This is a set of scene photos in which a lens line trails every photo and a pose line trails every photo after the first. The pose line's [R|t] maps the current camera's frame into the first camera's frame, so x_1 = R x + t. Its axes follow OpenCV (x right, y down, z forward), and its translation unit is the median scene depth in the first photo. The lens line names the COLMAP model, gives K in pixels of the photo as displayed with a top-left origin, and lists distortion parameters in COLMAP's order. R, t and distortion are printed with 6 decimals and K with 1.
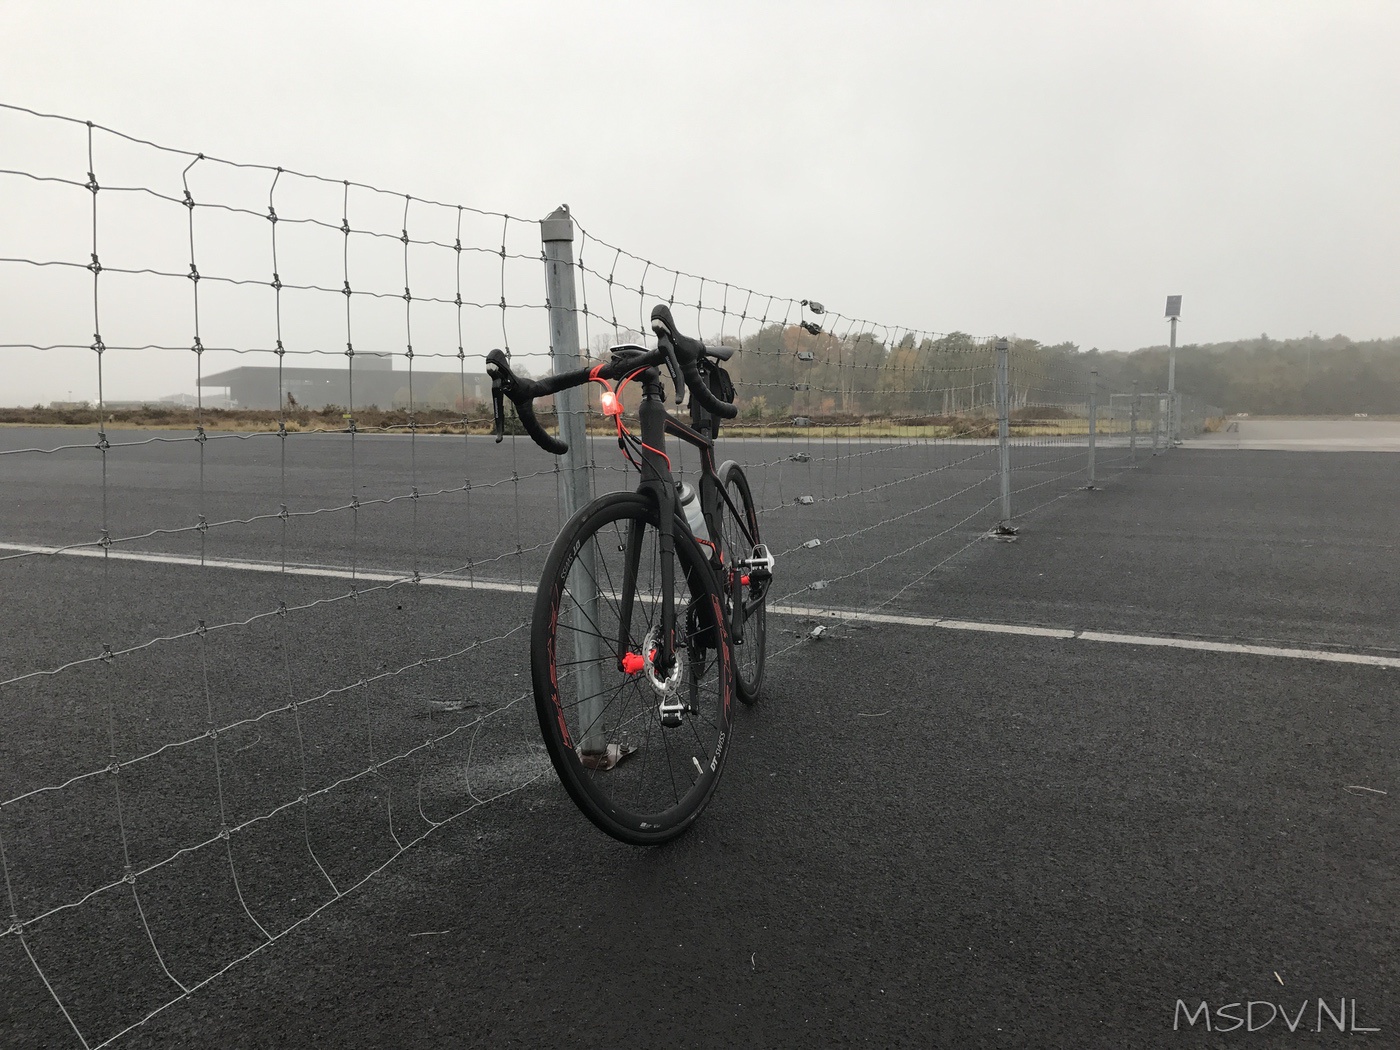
lens RADIAL K [[1160.0, 0, 699.8], [0, 1160.0, 492.9], [0, 0, 1]] dist [0.049992, 0.001581]
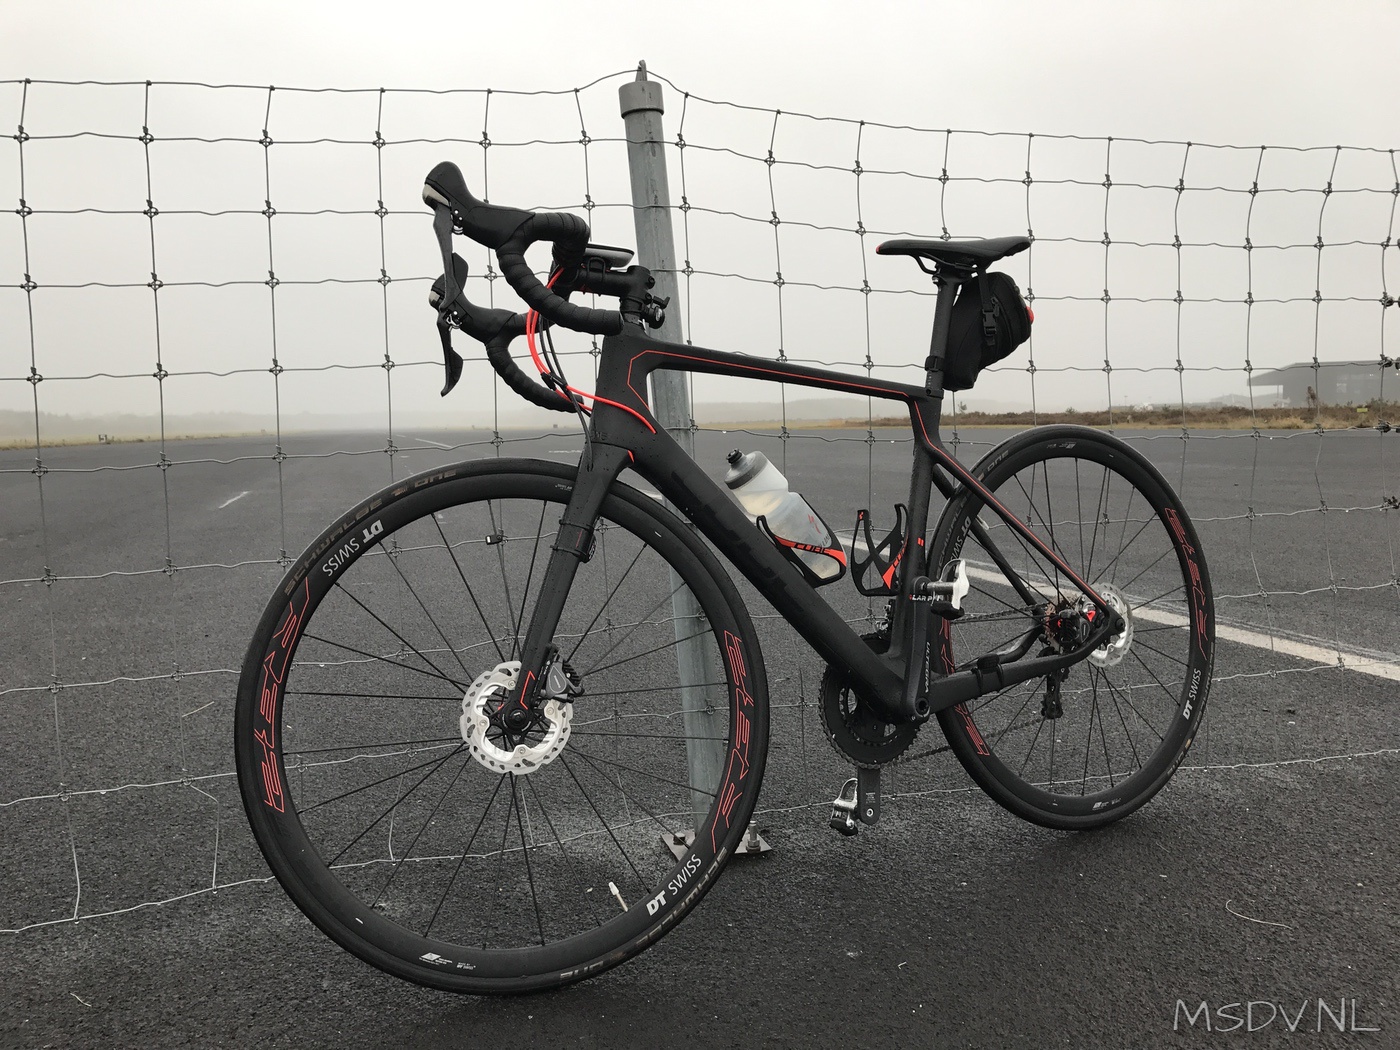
lens RADIAL K [[1160.0, 0, 699.8], [0, 1160.0, 492.9], [0, 0, 1]] dist [0.049992, 0.001581]
pose [[0.644624, 0.035921, -0.763656, 0.450289], [-0.037954, 0.999167, 0.014961, 0.004879], [0.763557, 0.019340, 0.645450, 0.559276]]
